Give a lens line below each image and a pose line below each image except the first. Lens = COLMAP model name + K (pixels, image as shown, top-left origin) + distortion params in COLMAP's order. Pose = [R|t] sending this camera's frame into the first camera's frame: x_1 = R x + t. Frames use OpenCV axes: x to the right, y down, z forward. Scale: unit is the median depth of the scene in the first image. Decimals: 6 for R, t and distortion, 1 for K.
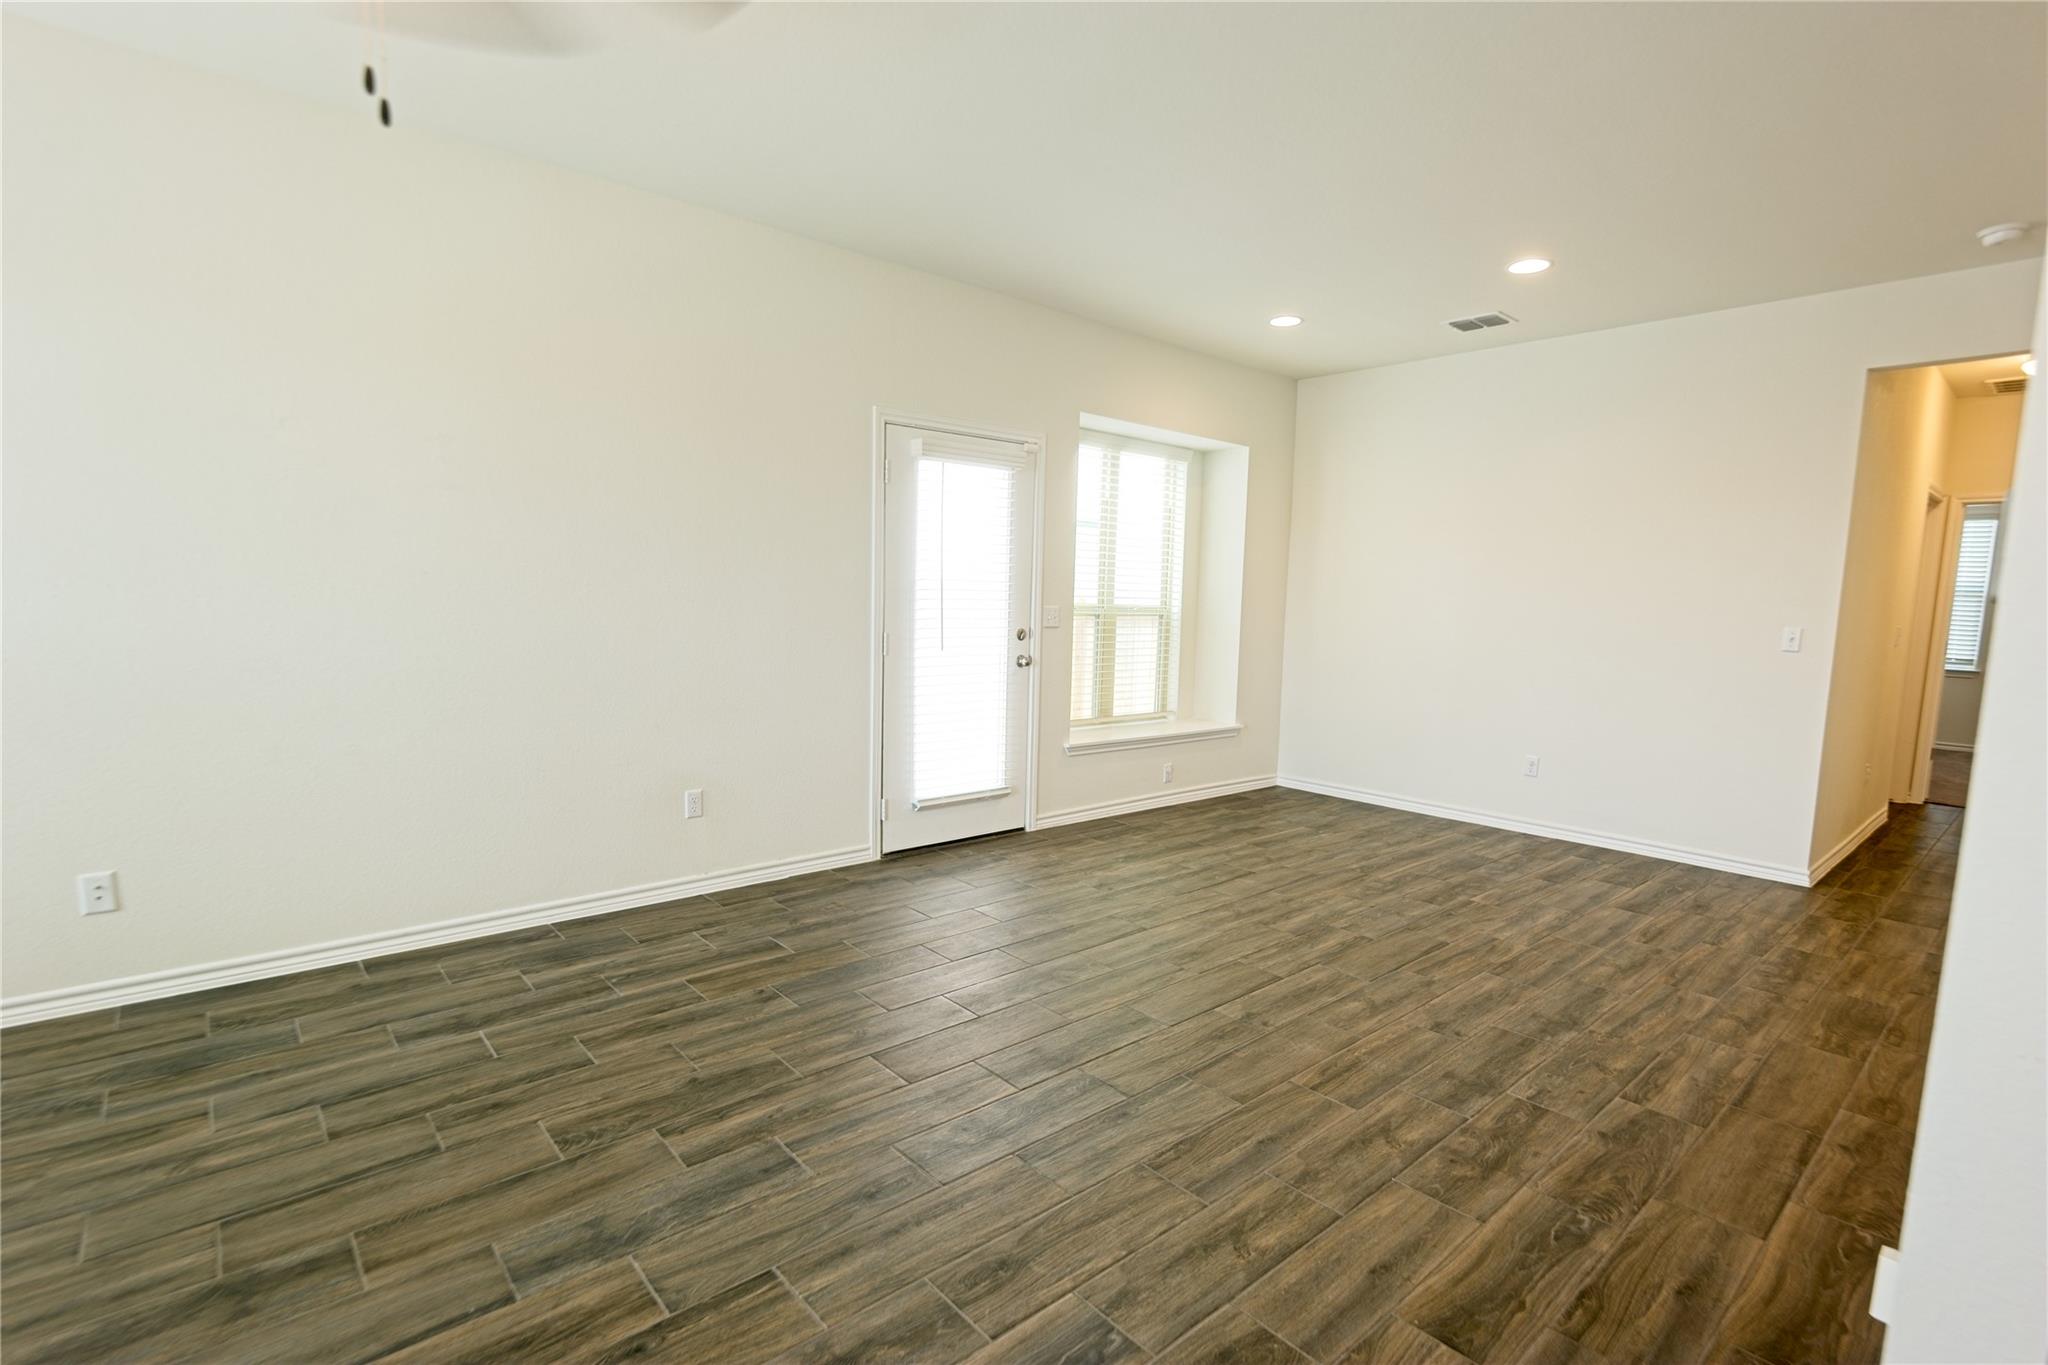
lens RADIAL K [[967.4, 0, 1025.6], [0, 967.4, 708.7], [0, 0, 1]] dist [-0.006190, -0.000585]
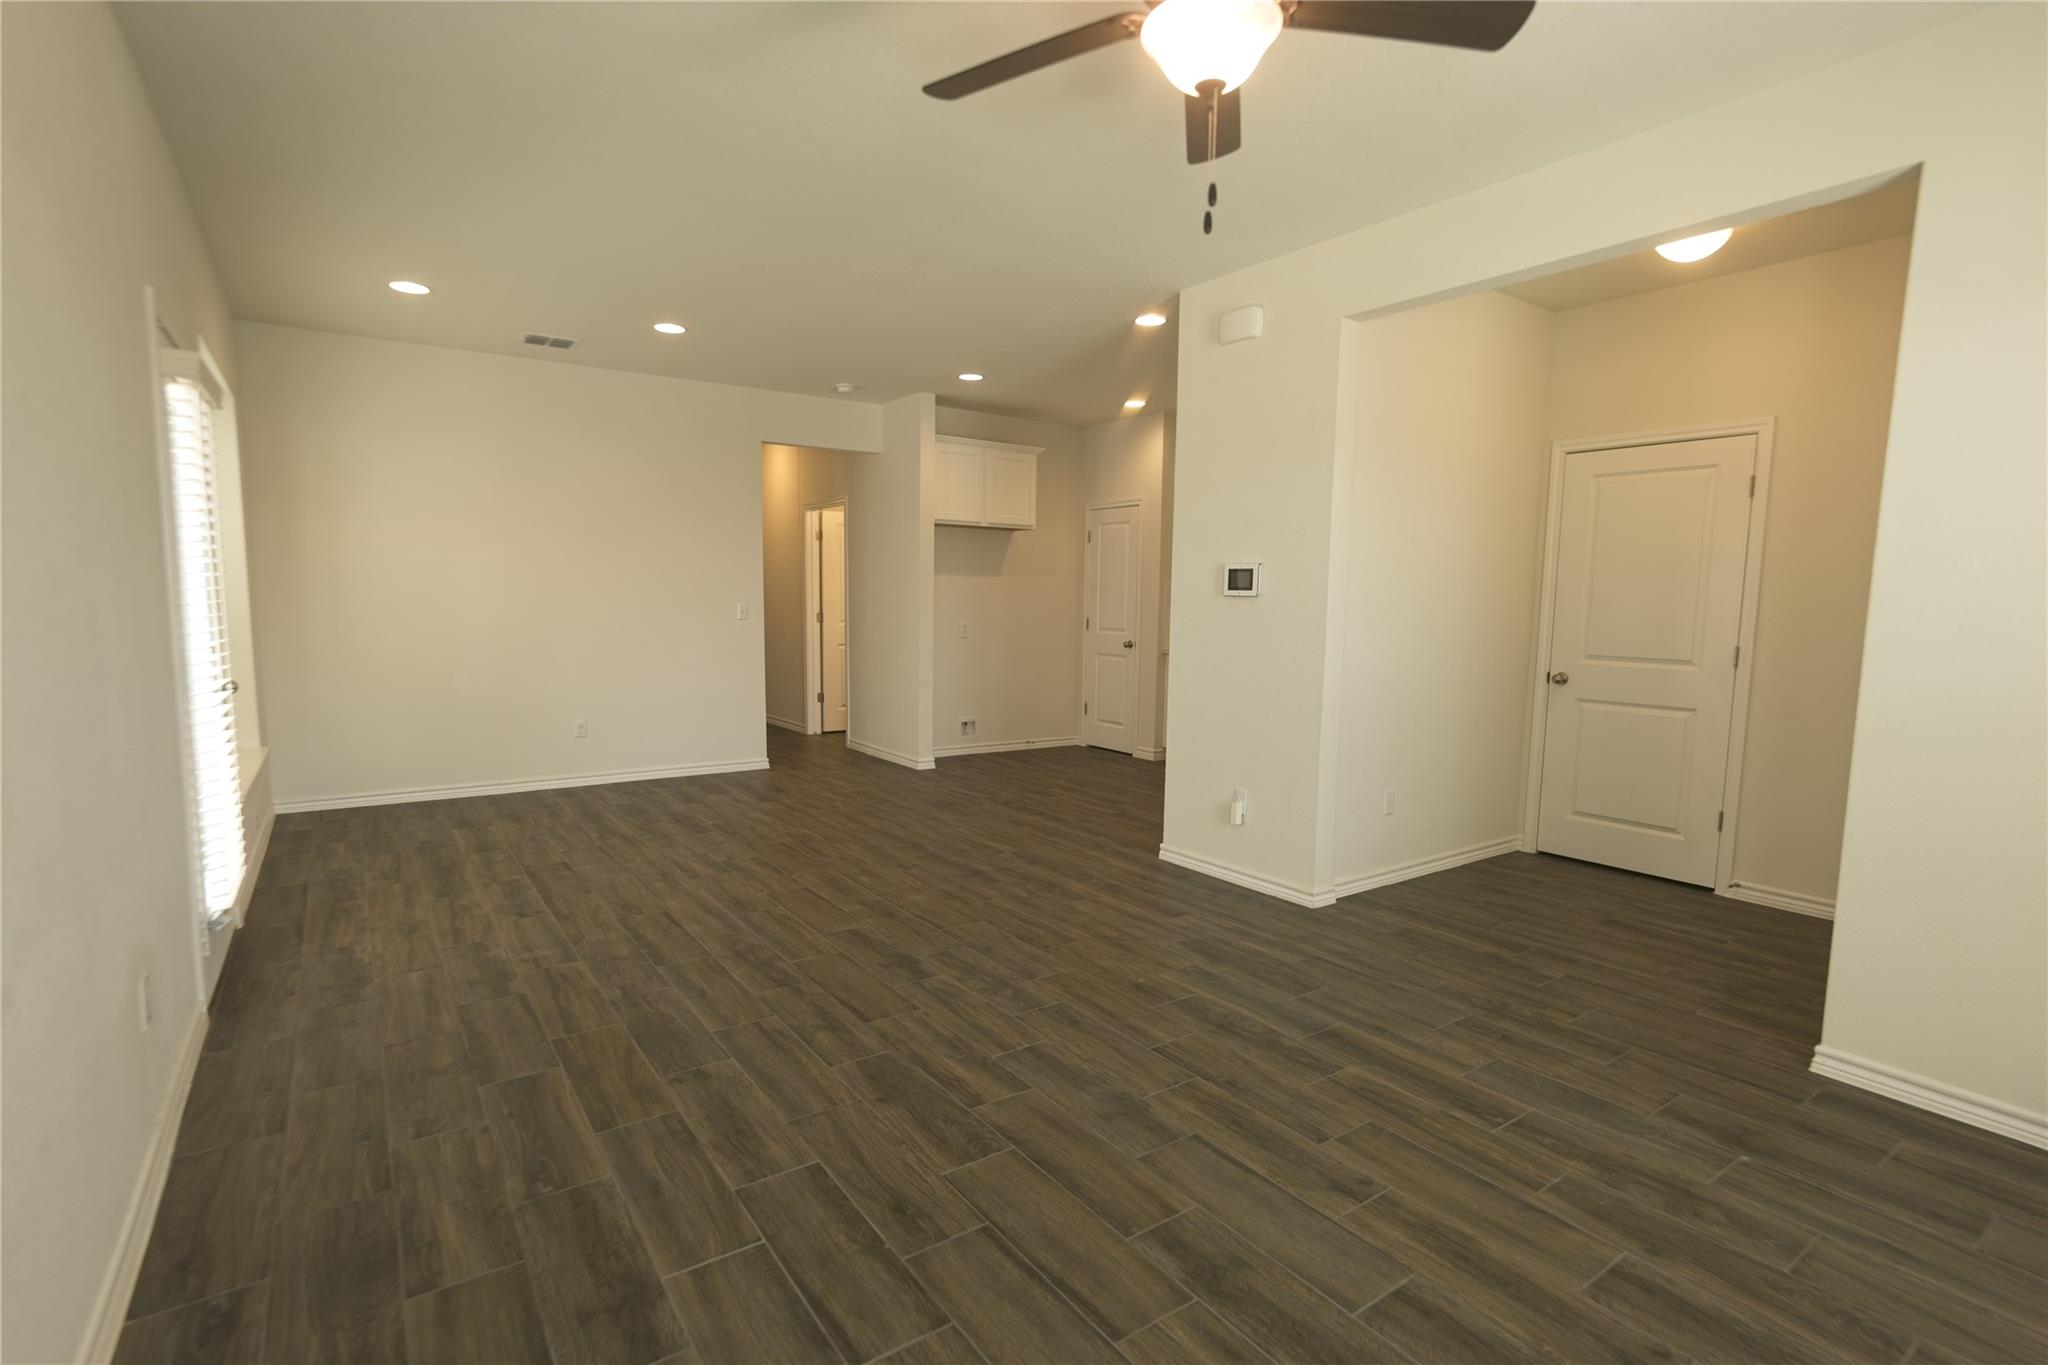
lens RADIAL K [[967.4, 0, 1025.6], [0, 967.4, 708.7], [0, 0, 1]] dist [-0.006190, -0.000585]
pose [[0.106346, -0.136242, 0.984951, -0.977330], [0.107828, 0.986307, 0.124788, -0.090305], [-0.988465, 0.092934, 0.119580, 0.551476]]
